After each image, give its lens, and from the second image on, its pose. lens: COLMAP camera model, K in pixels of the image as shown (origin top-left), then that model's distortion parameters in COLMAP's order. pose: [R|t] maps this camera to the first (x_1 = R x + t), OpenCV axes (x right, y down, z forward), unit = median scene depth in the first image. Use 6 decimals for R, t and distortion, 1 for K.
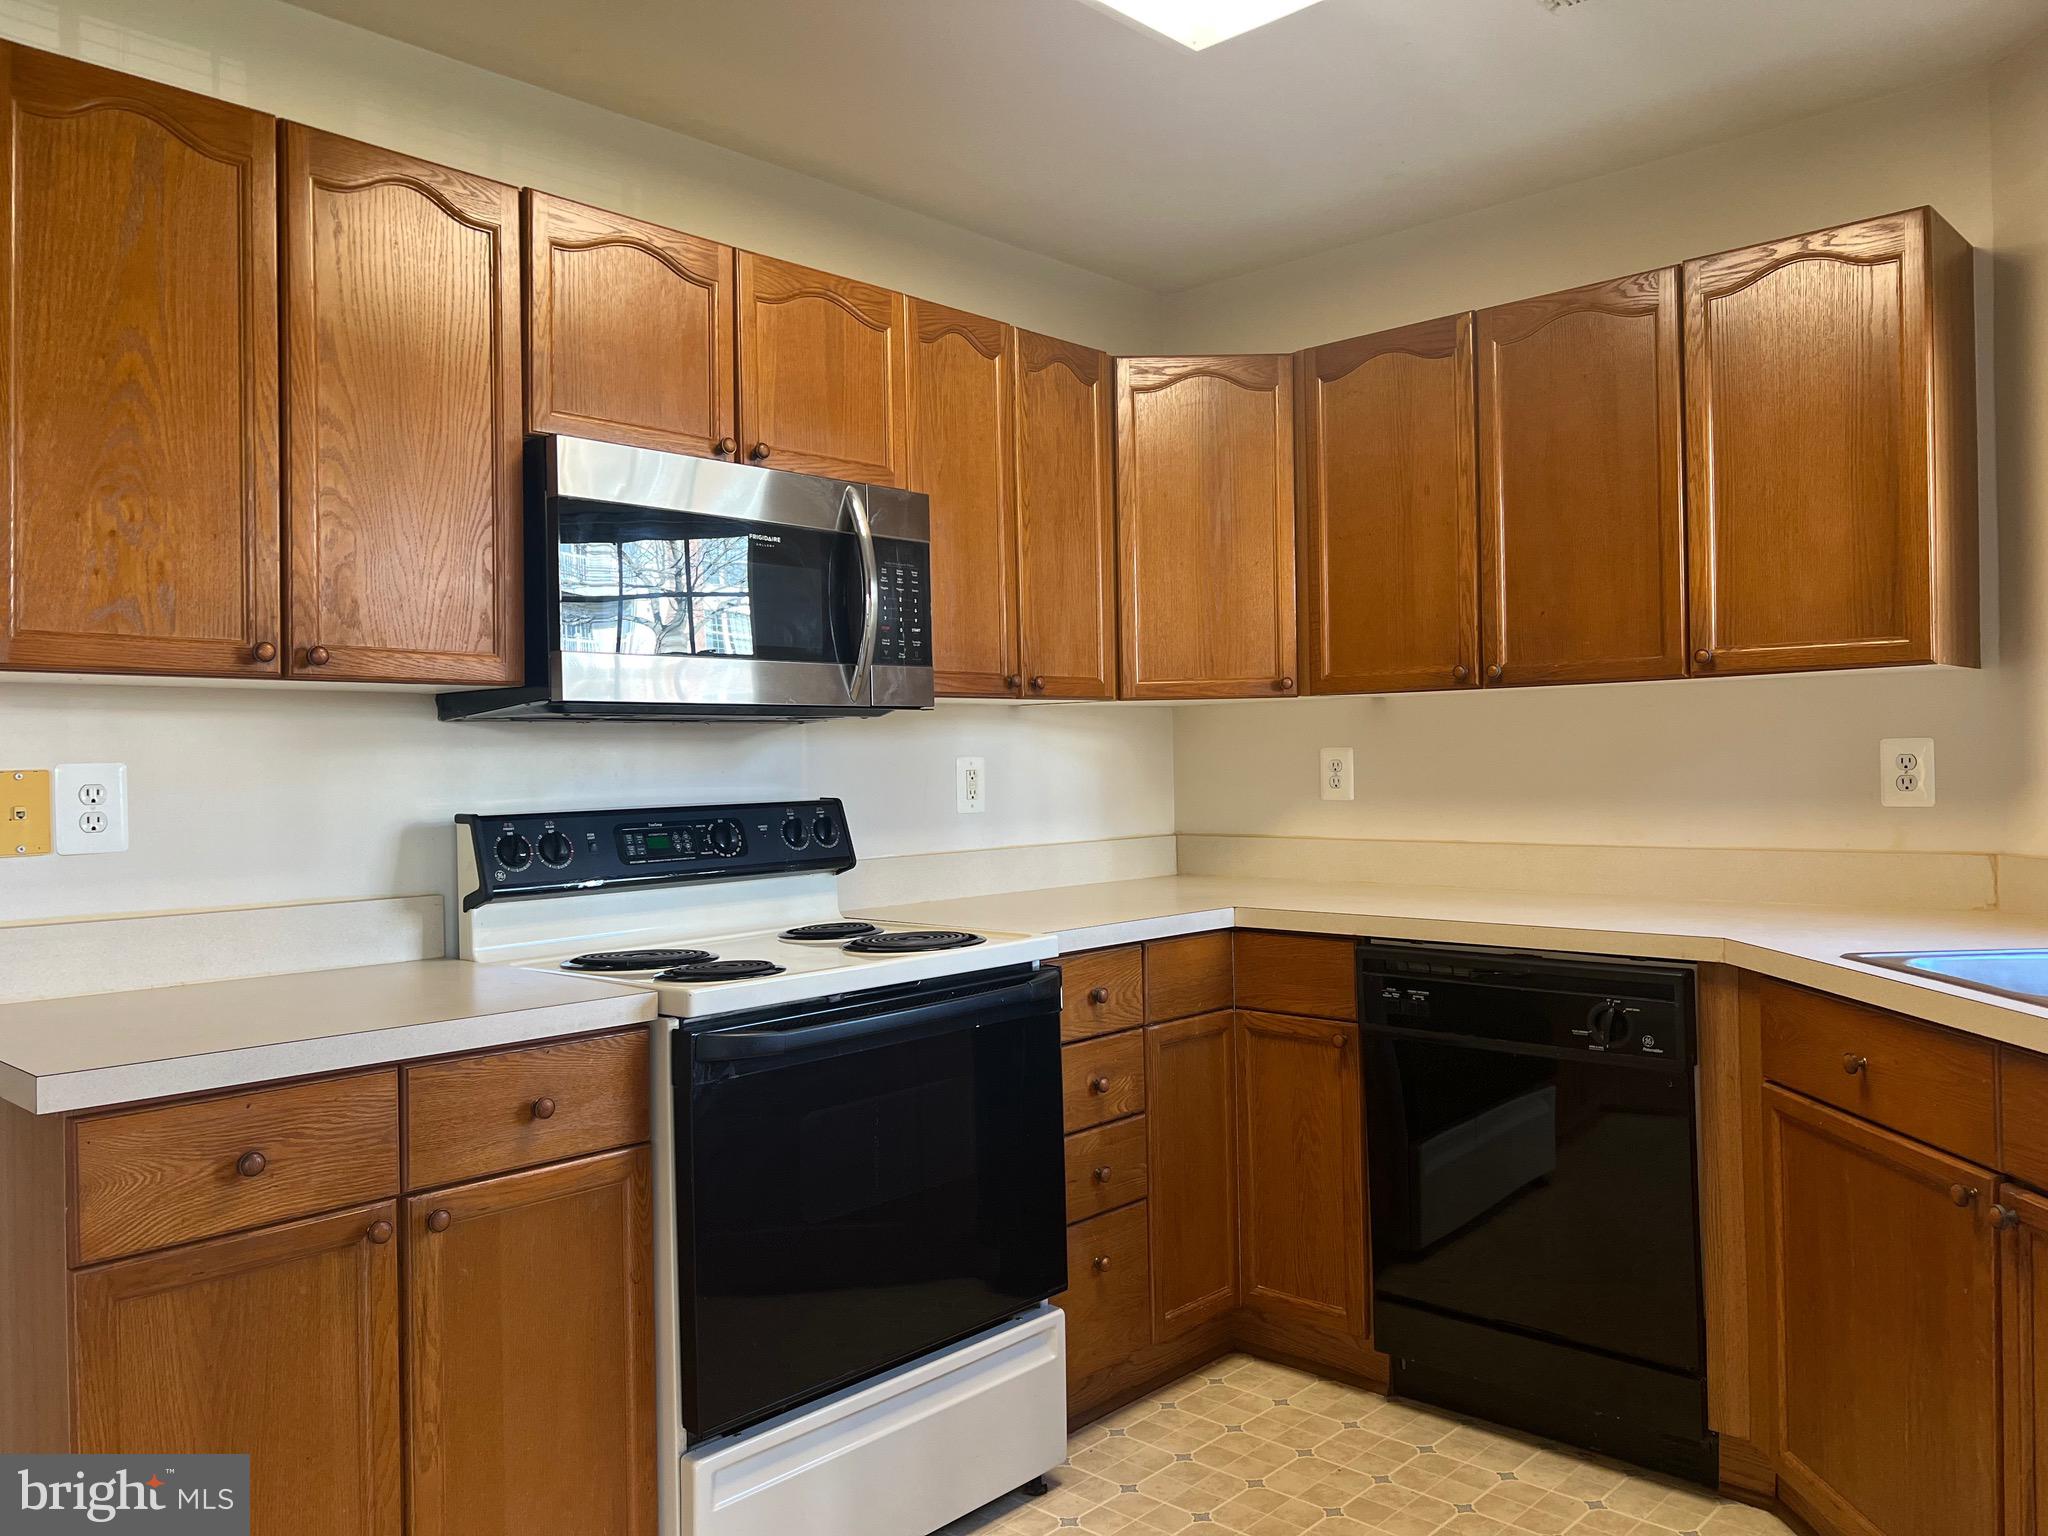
lens RADIAL K [[1545.0, 0, 1024.0], [0, 1545.0, 768.0], [0, 0, 1]] dist [0.065668, 0.000210]
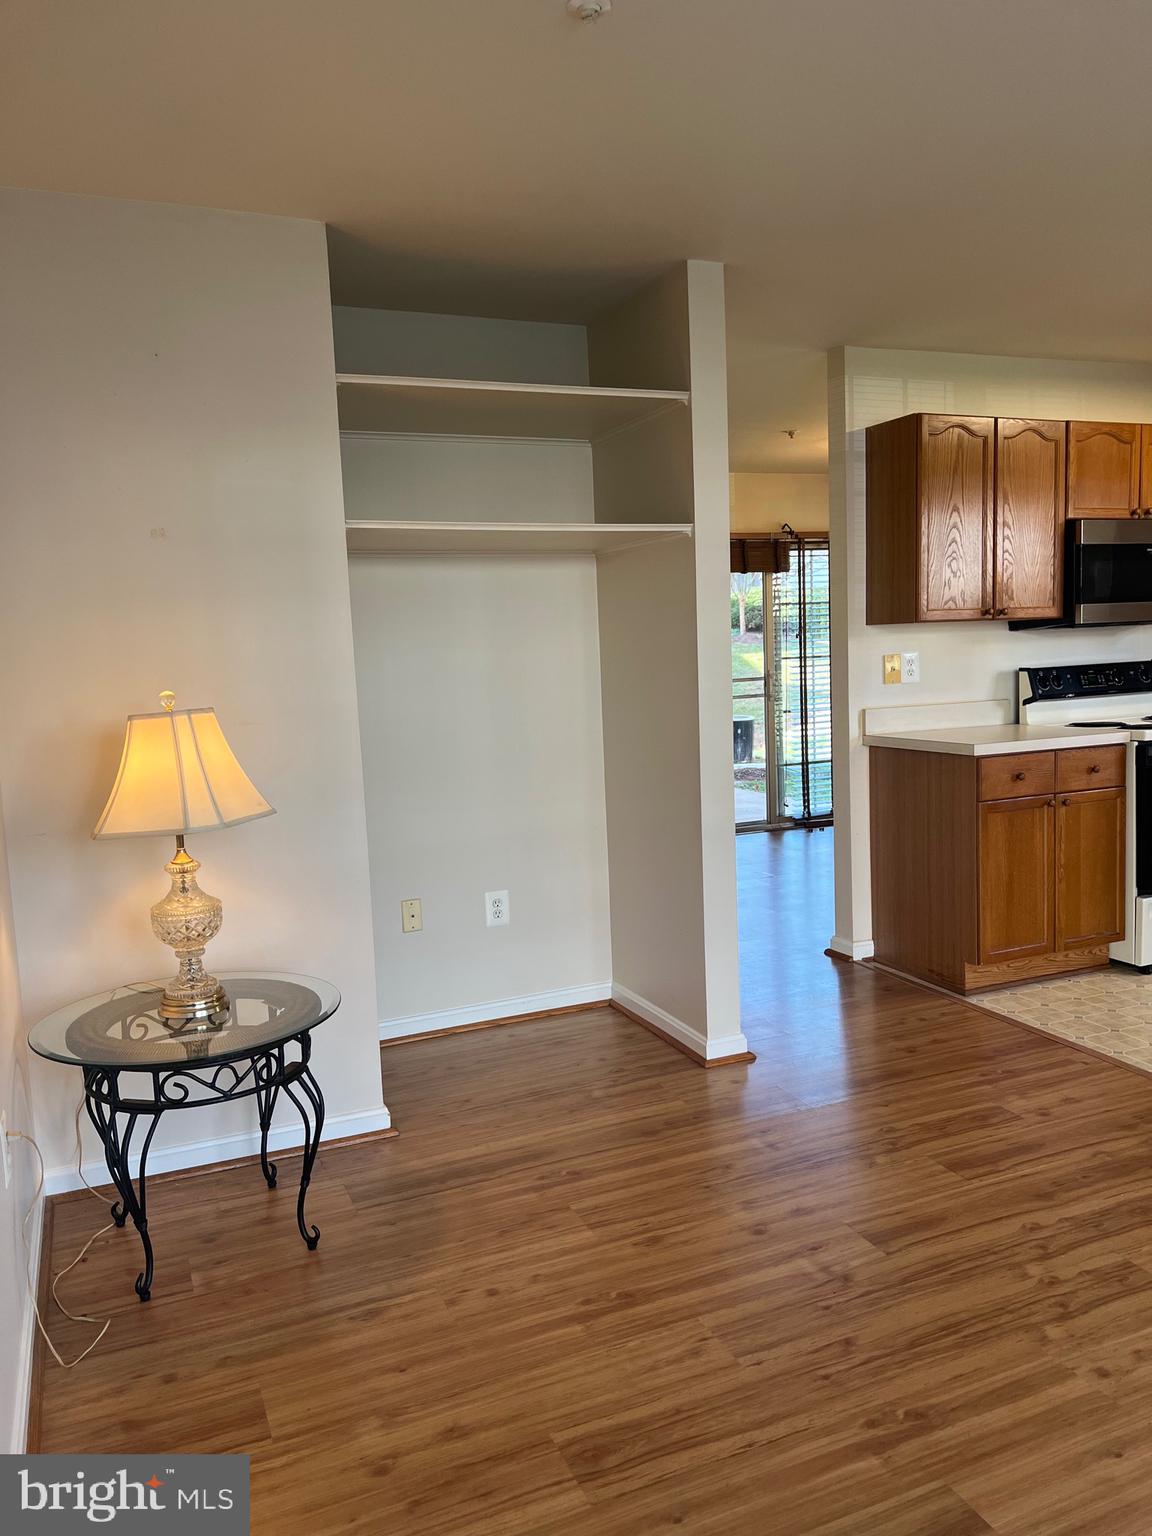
lens RADIAL K [[1162.6, 0, 576.5], [0, 1162.6, 793.3], [0, 0, 1]] dist [0.004033, -0.003918]
pose [[0.912425, 0.030334, -0.408118, -0.261707], [0.023947, 0.991583, 0.127238, -0.028608], [0.408543, -0.125868, 0.904019, -1.141466]]
